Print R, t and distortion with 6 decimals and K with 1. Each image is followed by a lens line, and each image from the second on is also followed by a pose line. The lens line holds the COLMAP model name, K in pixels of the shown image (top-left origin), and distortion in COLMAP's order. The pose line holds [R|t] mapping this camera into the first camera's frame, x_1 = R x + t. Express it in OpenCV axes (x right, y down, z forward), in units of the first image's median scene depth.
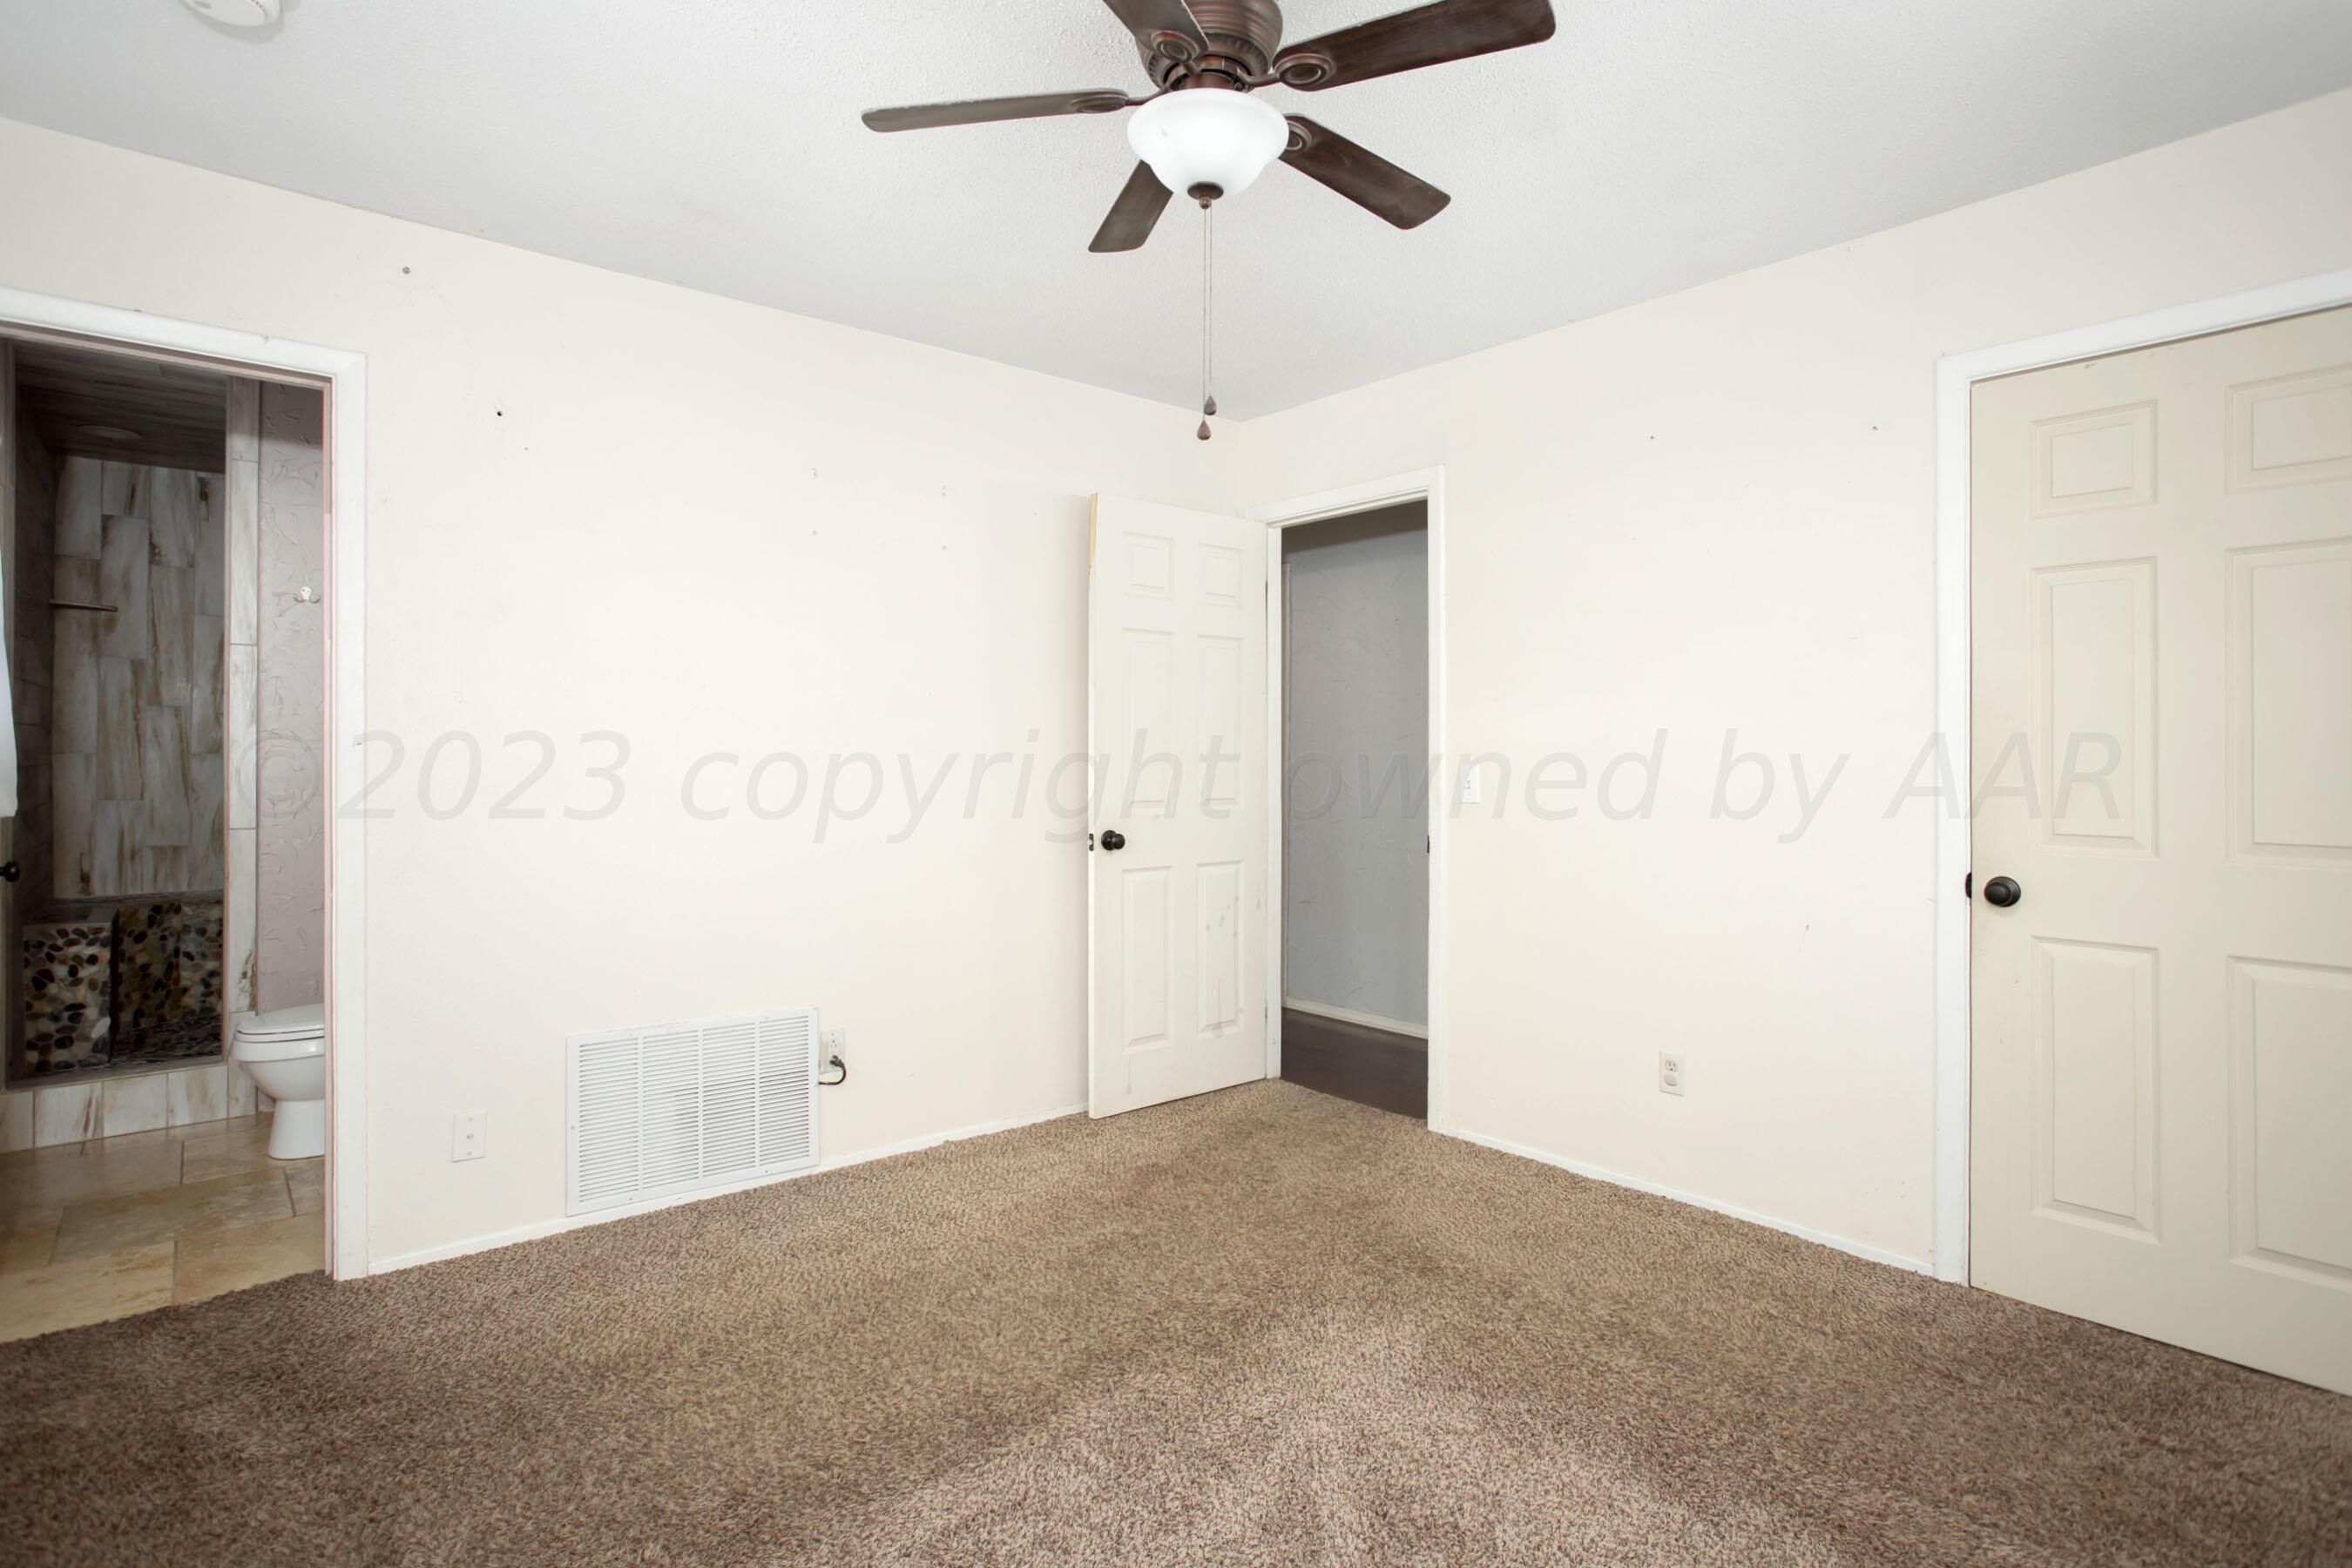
lens RADIAL K [[1177.3, 0, 1174.2], [0, 1177.3, 756.5], [0, 0, 1]] dist [0.000846, 0.000896]
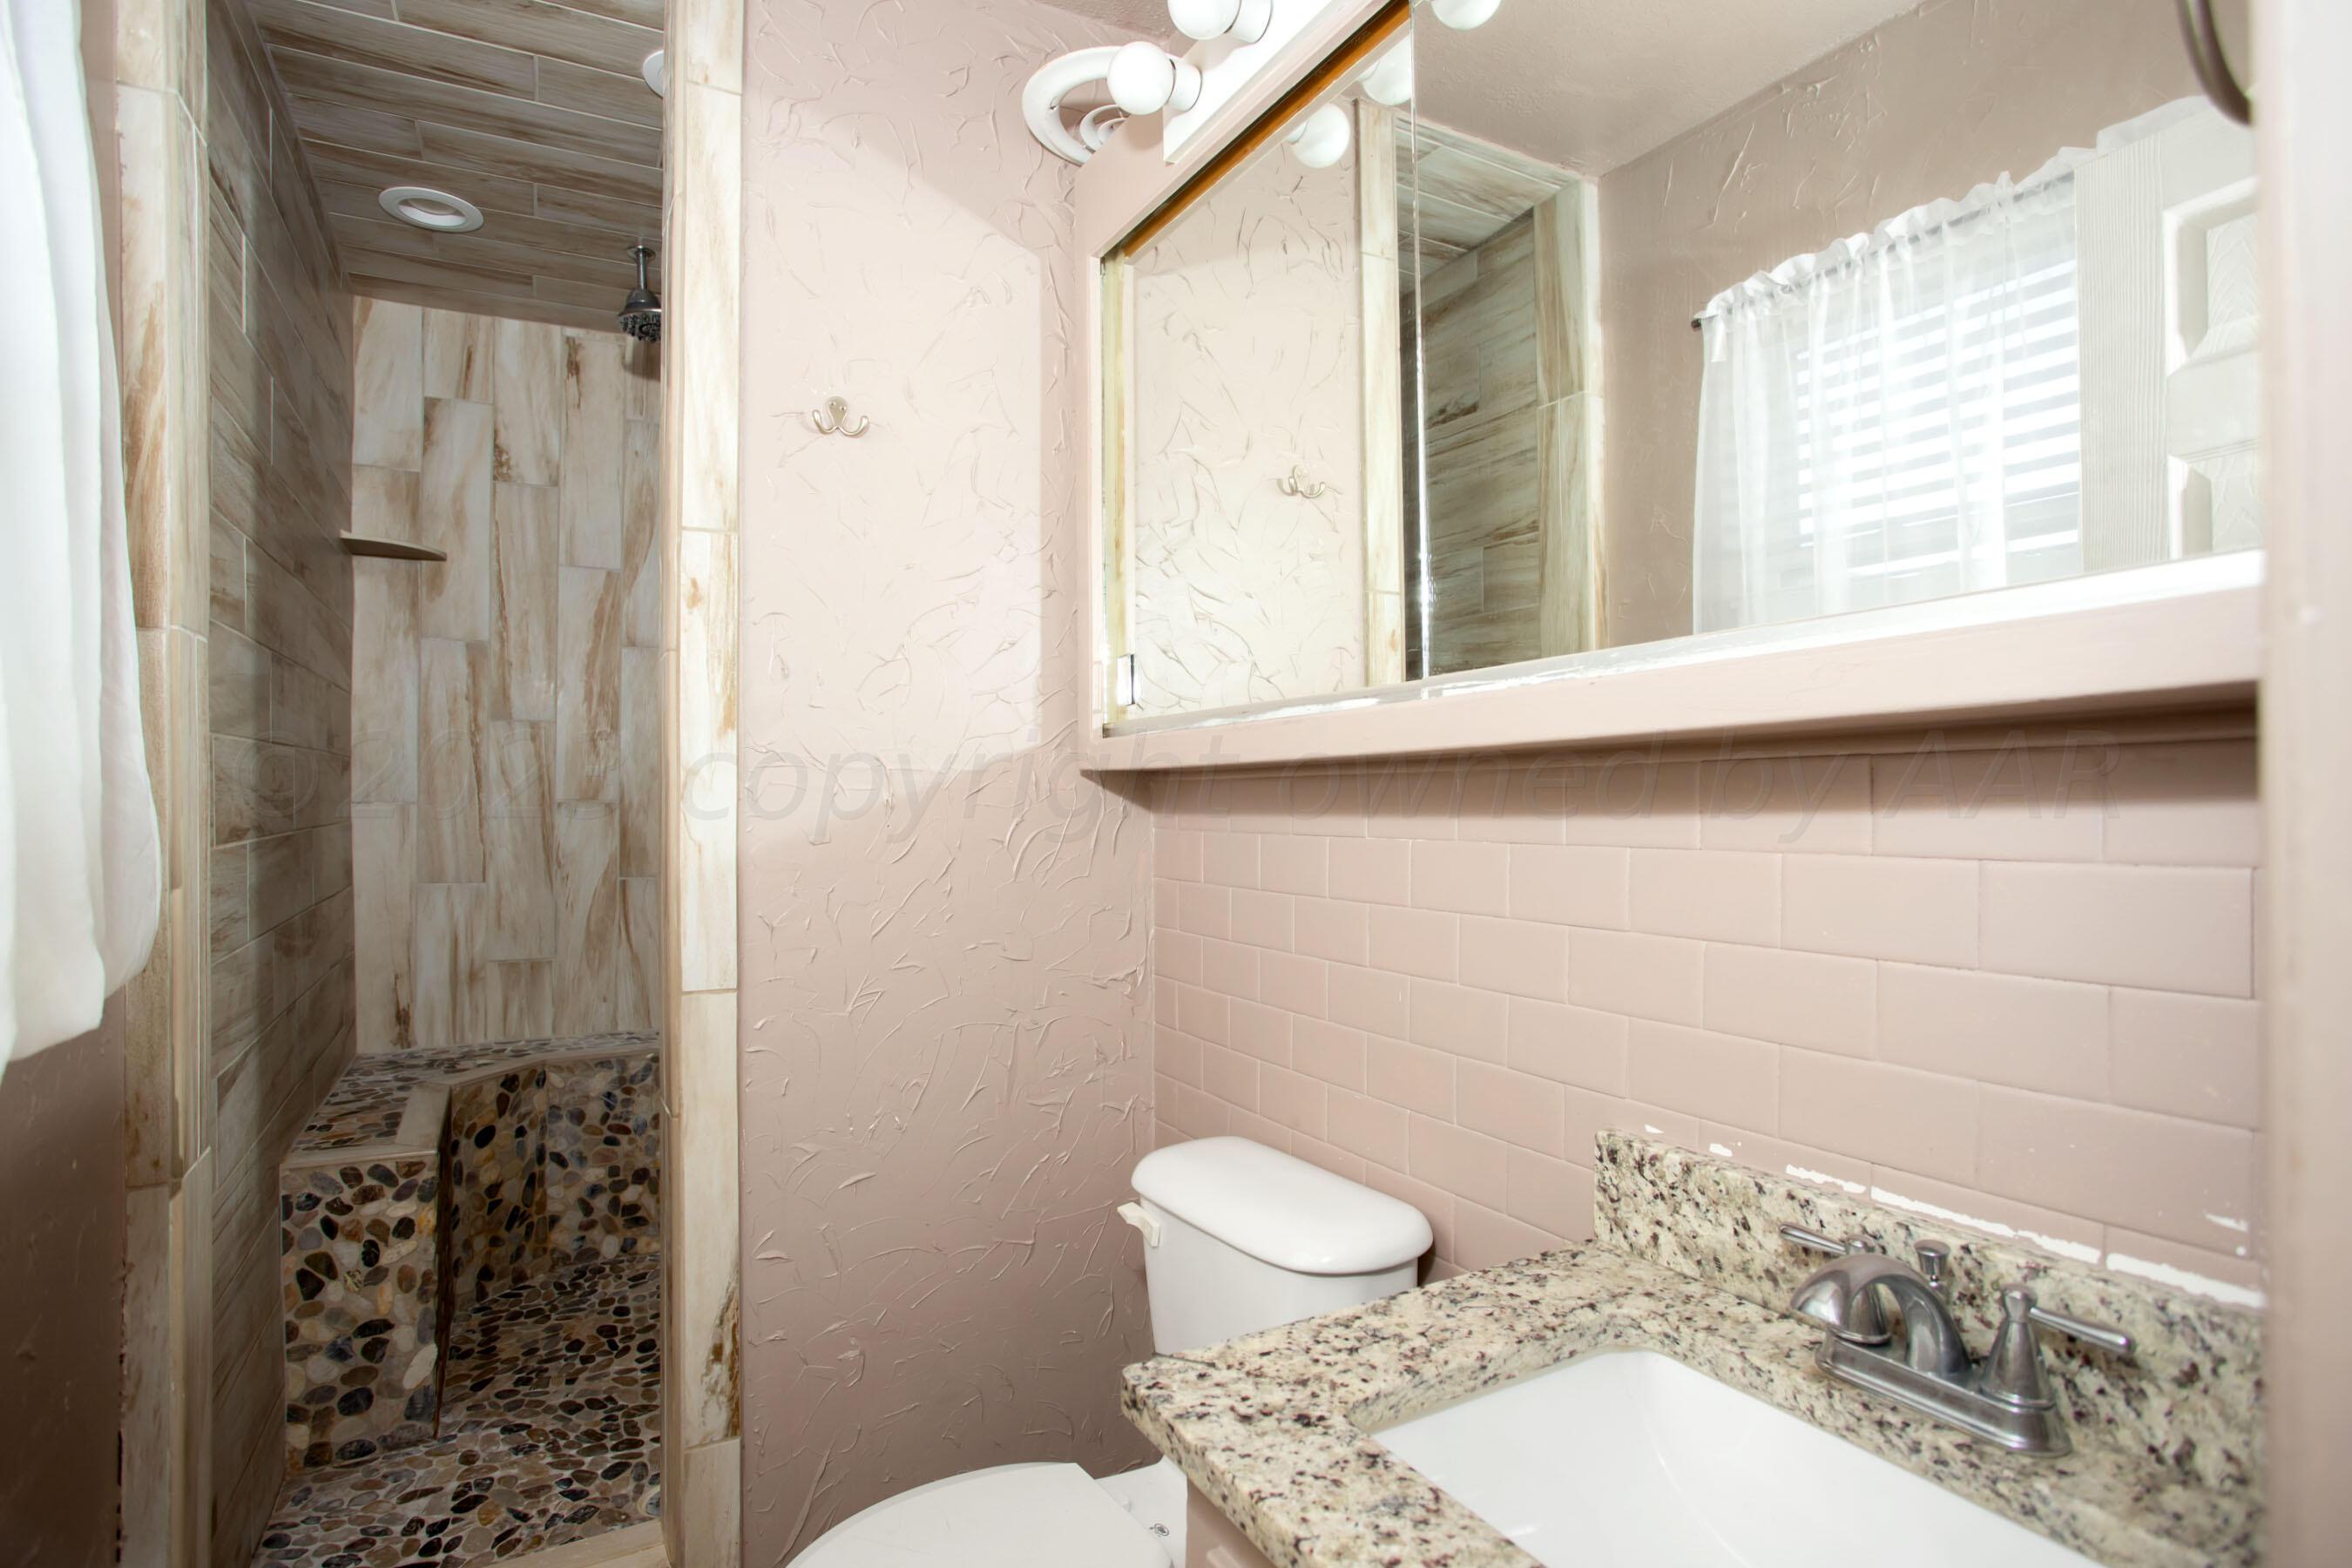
lens RADIAL K [[1191.2, 0, 1176.0], [0, 1191.2, 784.0], [0, 0, 1]] dist [-0.028272, 0.016511]
pose [[0.983291, -0.010192, -0.181753, -0.442428], [0.009370, 0.999942, -0.005381, -0.005832], [0.181797, 0.003588, 0.983330, 0.498239]]
